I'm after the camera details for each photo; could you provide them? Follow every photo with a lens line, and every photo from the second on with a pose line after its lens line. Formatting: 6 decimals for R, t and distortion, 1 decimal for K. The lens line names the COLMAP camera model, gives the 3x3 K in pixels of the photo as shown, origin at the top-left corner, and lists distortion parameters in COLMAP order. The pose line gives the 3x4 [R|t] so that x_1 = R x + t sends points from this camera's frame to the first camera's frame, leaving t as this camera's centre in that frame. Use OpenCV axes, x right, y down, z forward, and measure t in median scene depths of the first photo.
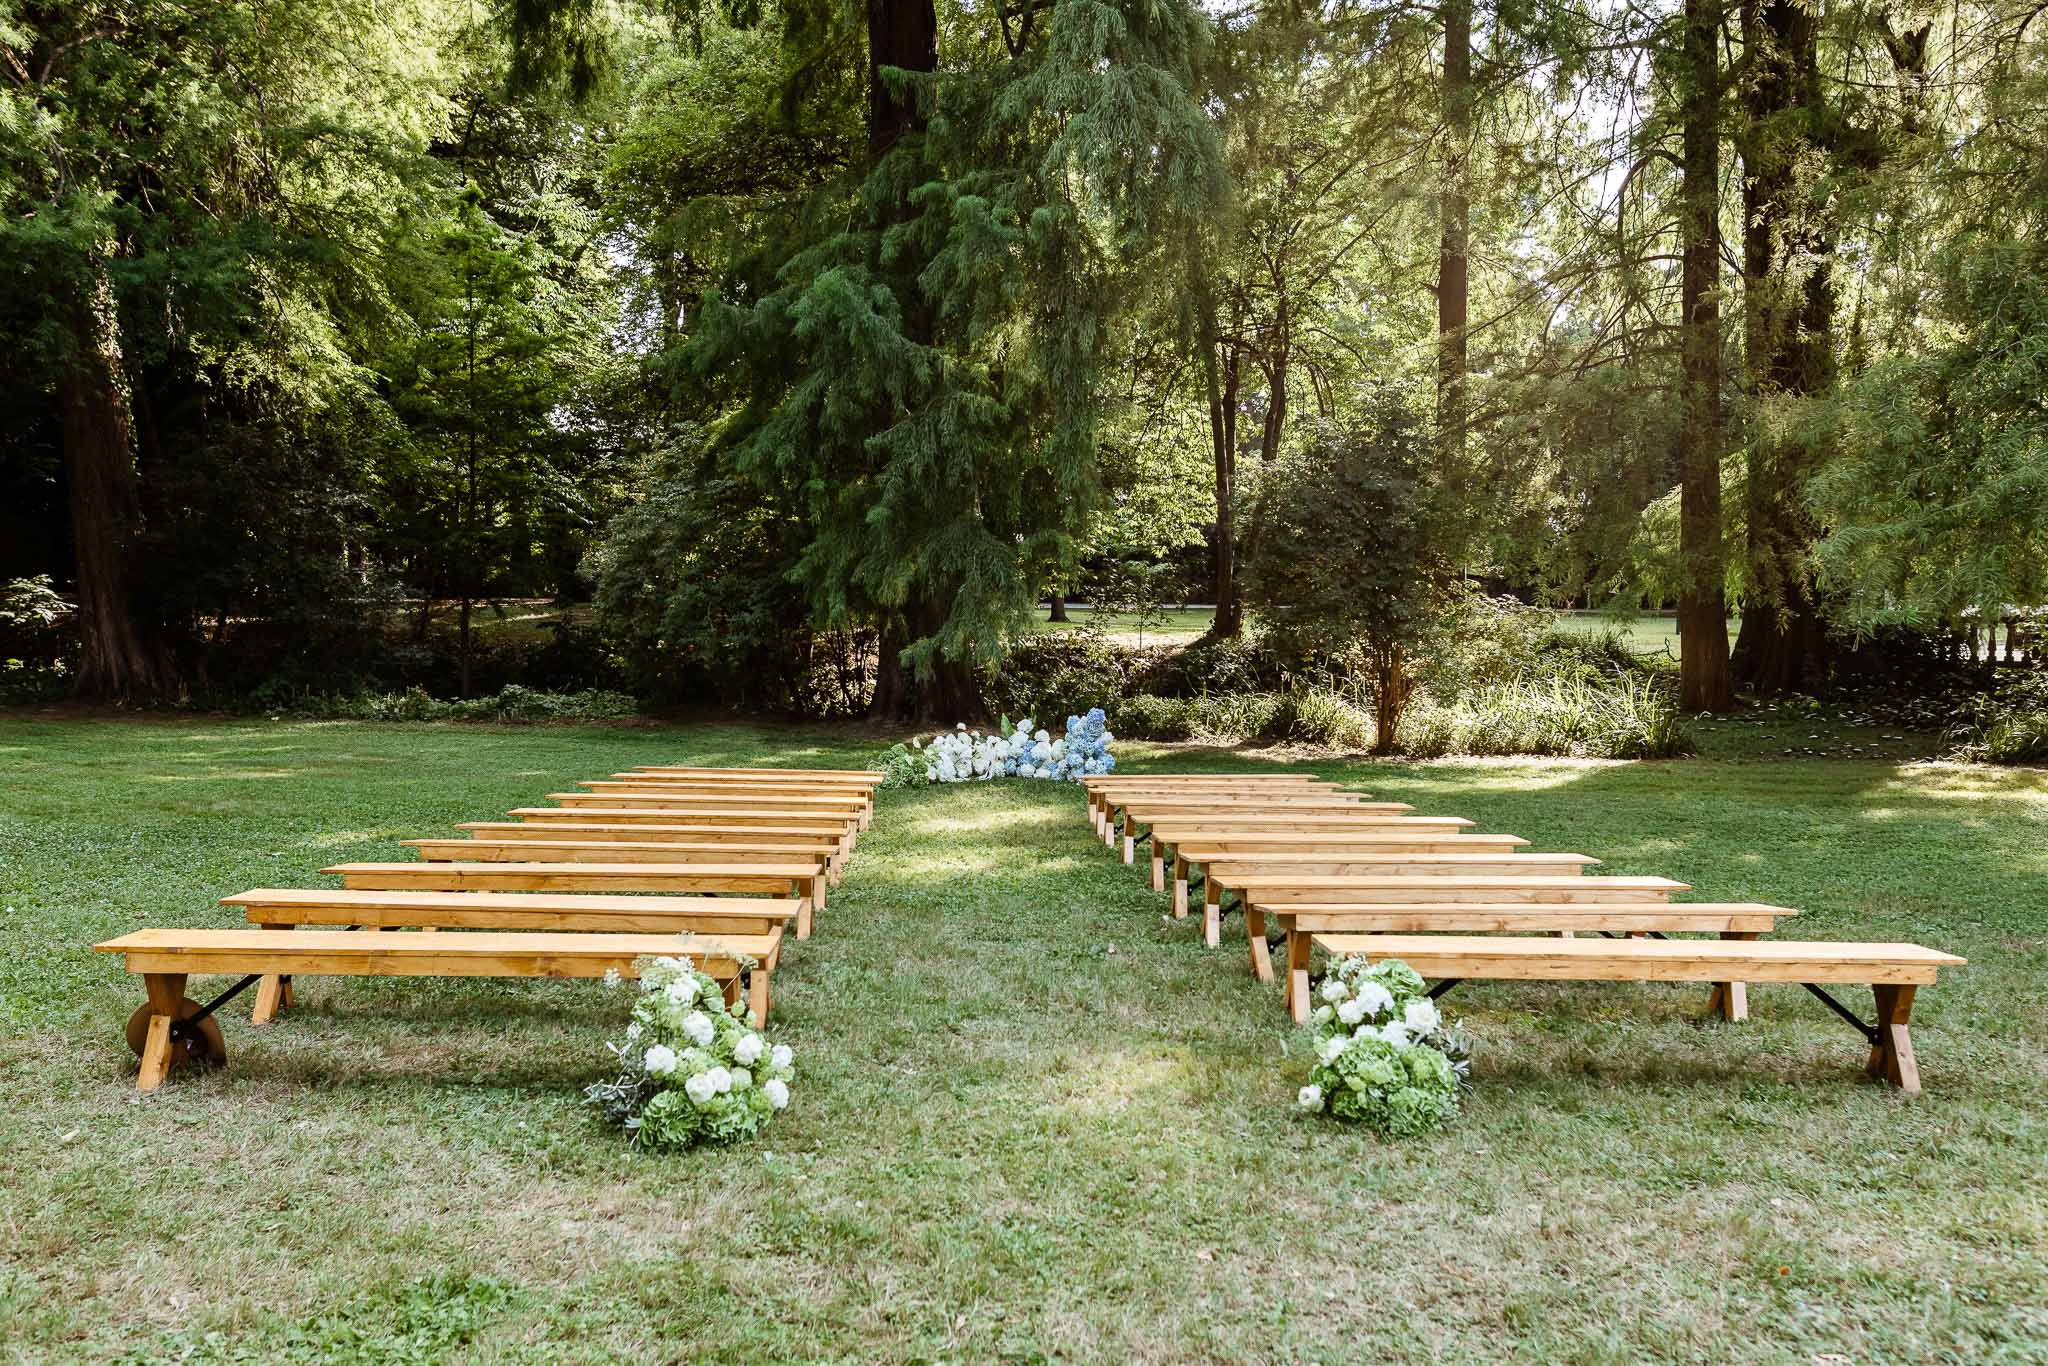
lens RADIAL K [[1420.3, 0, 1019.5], [0, 1420.3, 631.3], [0, 0, 1]] dist [0.001286, -0.000456]
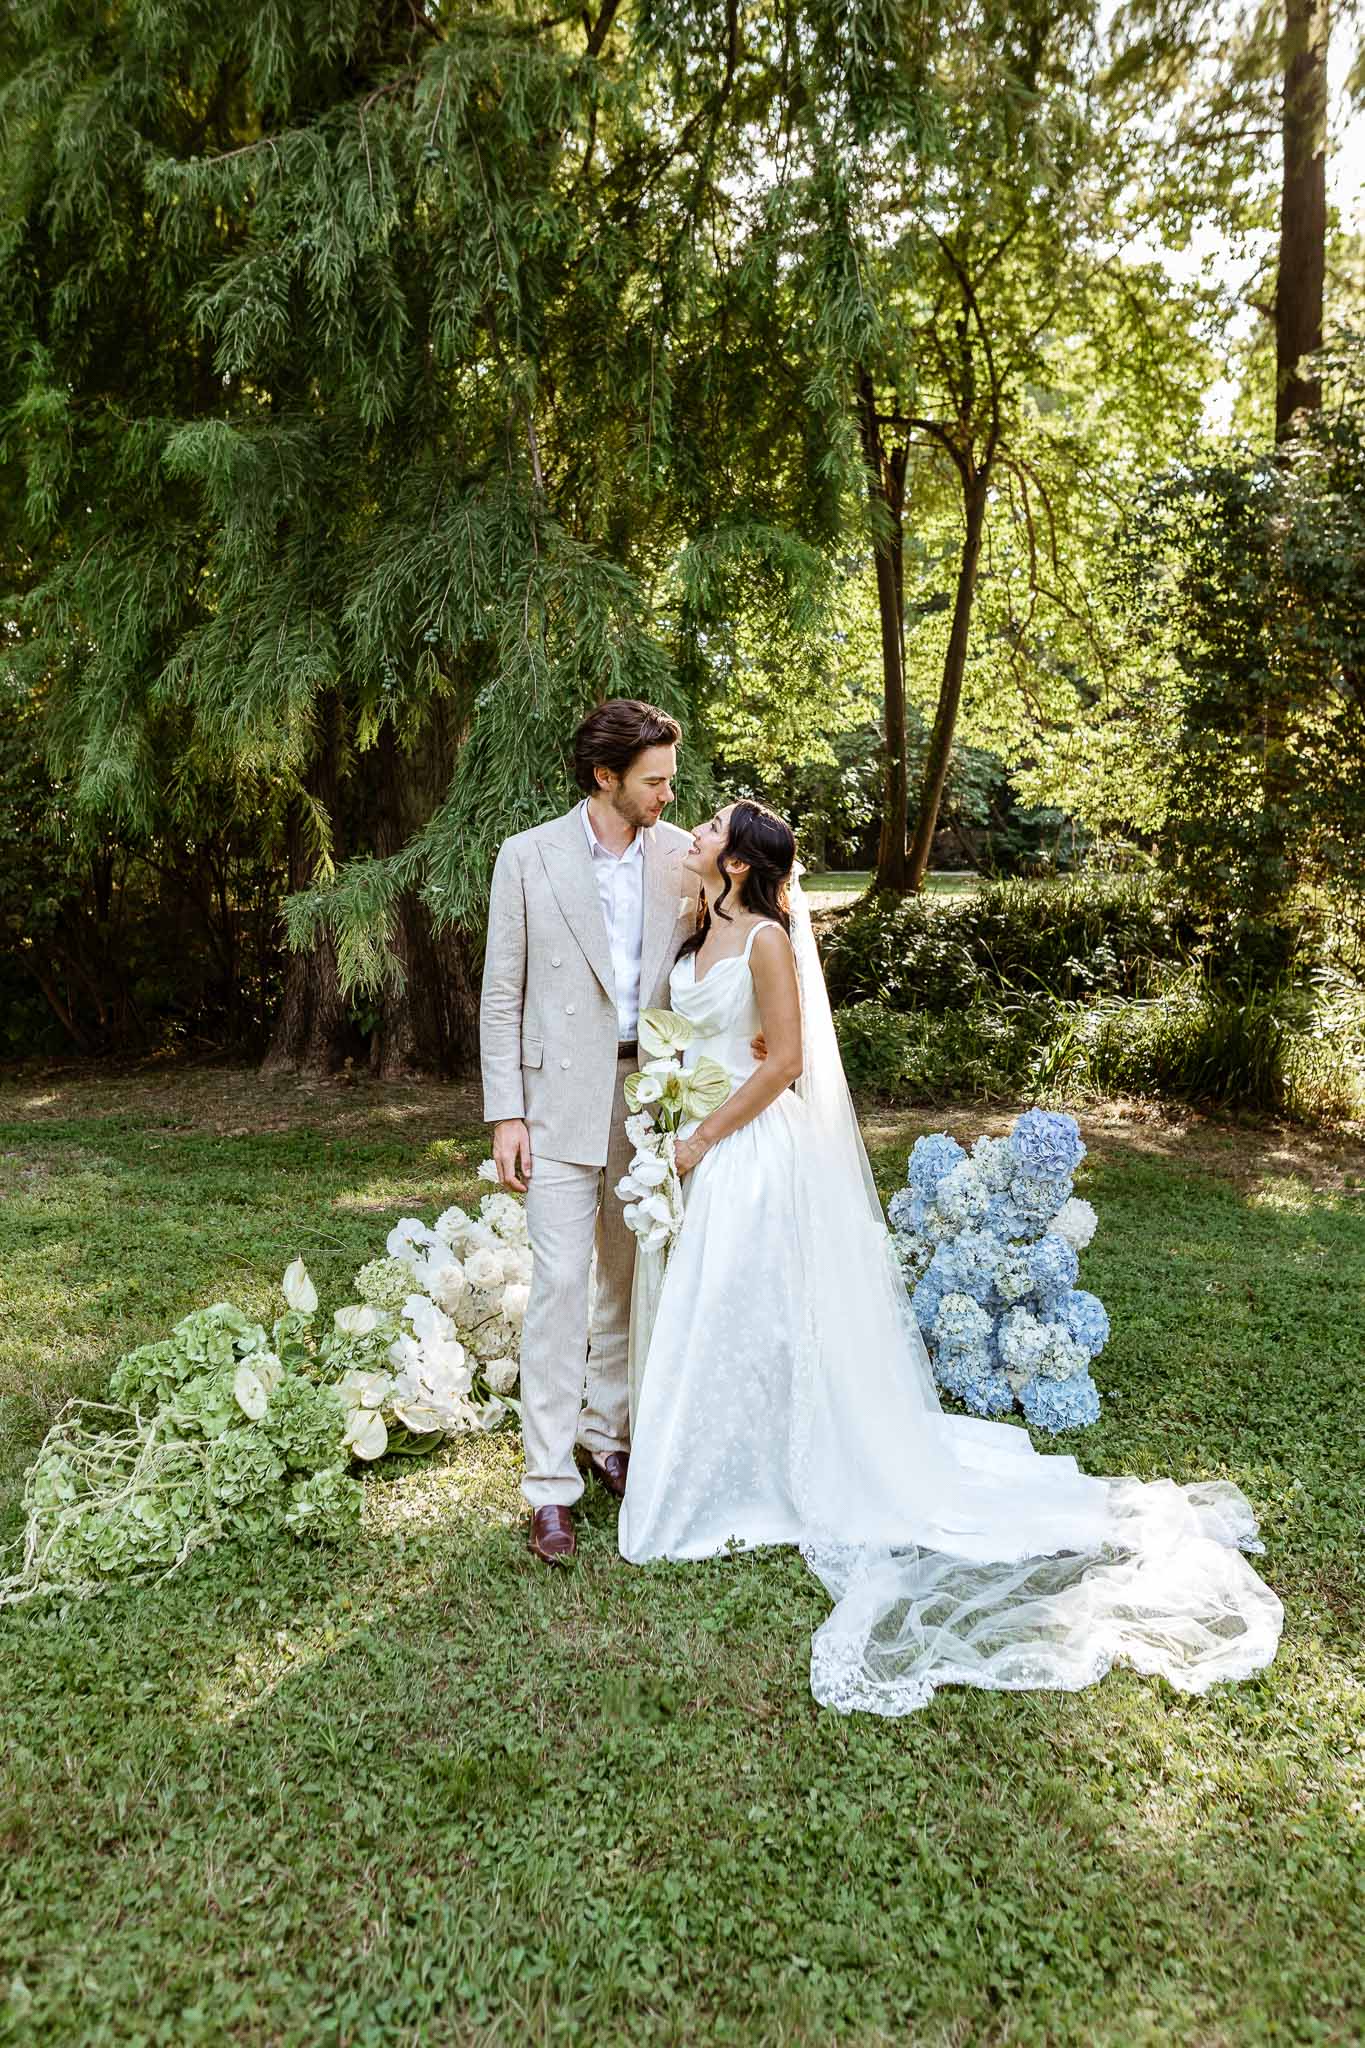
lens RADIAL K [[1442.3, 0, 690.8], [0, 1442.3, 982.0], [0, 0, 1]] dist [0.001980, -0.000789]
pose [[0.993151, -0.005027, 0.116728, -0.033441], [-0.000784, 0.998765, 0.049687, 0.016487], [-0.116834, -0.049438, 0.991920, 0.684491]]
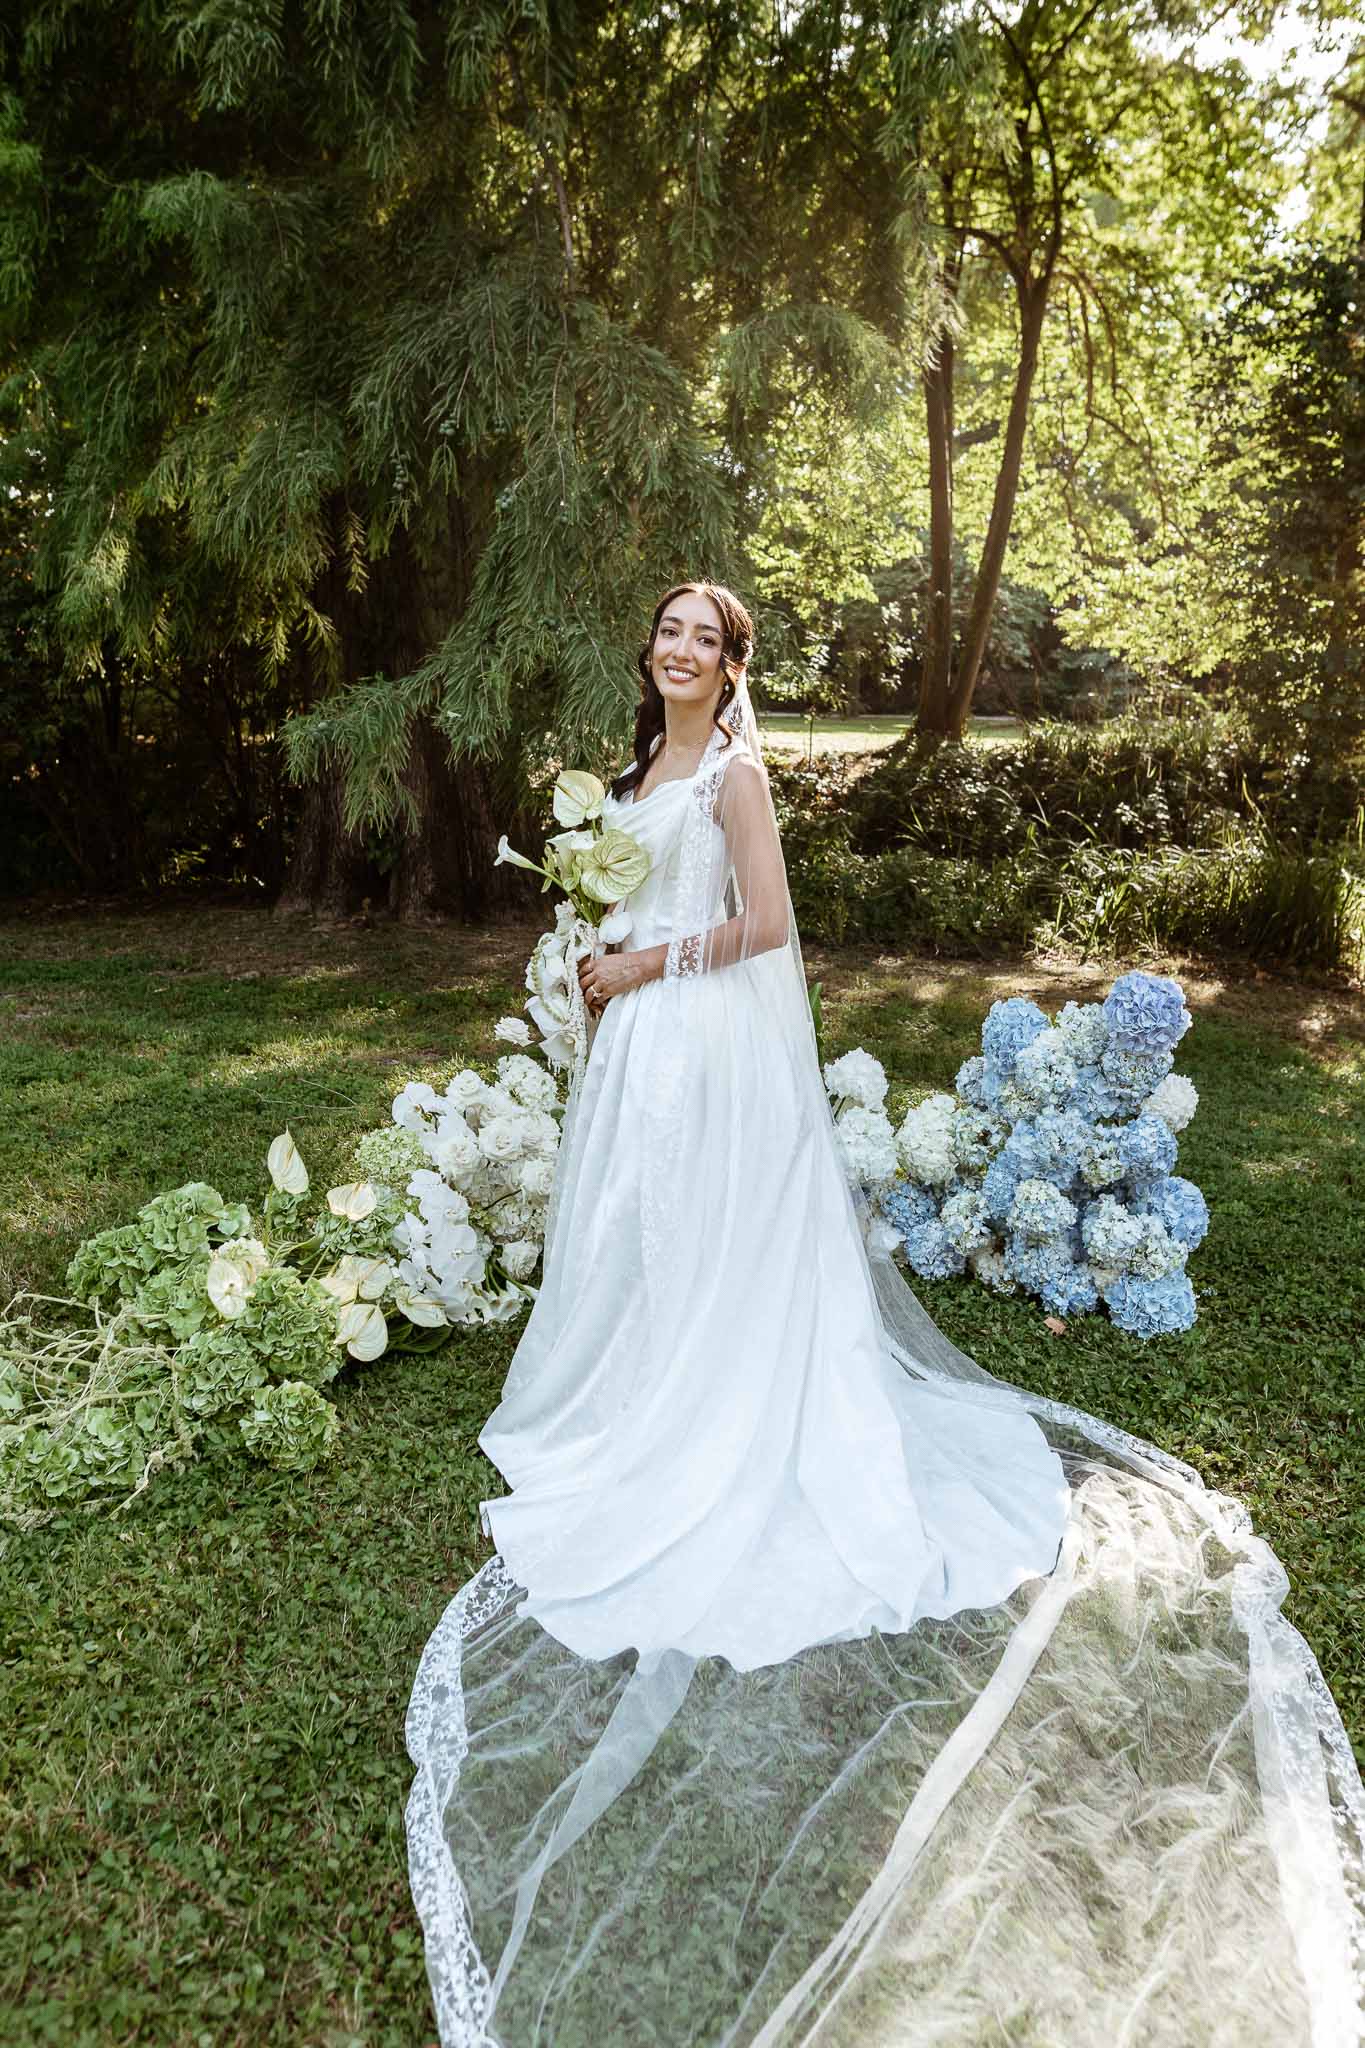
lens RADIAL K [[1439.5, 0, 688.8], [0, 1439.5, 932.0], [0, 0, 1]] dist [0.001794, -0.001693]
pose [[0.995341, 0.001141, 0.096411, -0.032704], [-0.013065, 0.992304, 0.123135, 0.018941], [-0.095528, -0.123821, 0.987696, 0.714928]]
